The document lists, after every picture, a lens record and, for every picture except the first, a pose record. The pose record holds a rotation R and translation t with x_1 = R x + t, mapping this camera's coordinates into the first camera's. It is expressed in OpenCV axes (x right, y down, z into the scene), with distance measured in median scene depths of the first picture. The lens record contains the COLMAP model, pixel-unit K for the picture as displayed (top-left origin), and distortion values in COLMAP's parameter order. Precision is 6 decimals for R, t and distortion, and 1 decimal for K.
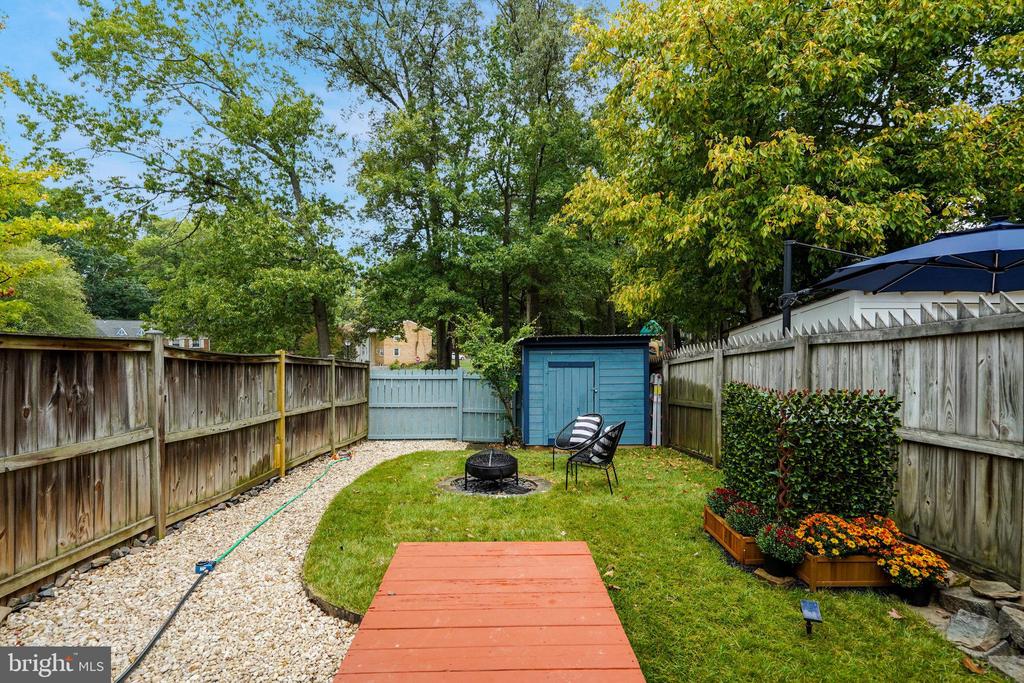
lens RADIAL K [[485.5, 0, 512.0], [0, 485.5, 341.5], [0, 0, 1]] dist [0.000237, -0.000152]
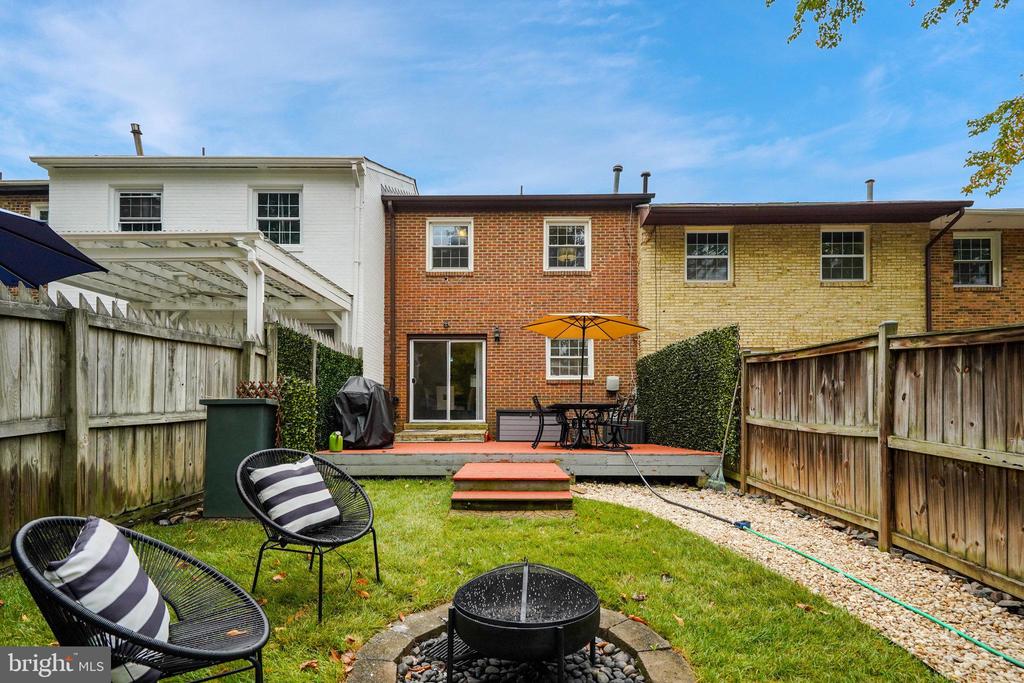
lens RADIAL K [[483.4, 0, 513.9], [0, 483.4, 410.7], [0, 0, 1]] dist [0.000532, -0.000605]
pose [[-0.998848, -0.005508, 0.047659, -0.093424], [-0.006829, 0.999595, -0.027612, 0.204306], [-0.047488, -0.027905, -0.998482, 2.241697]]
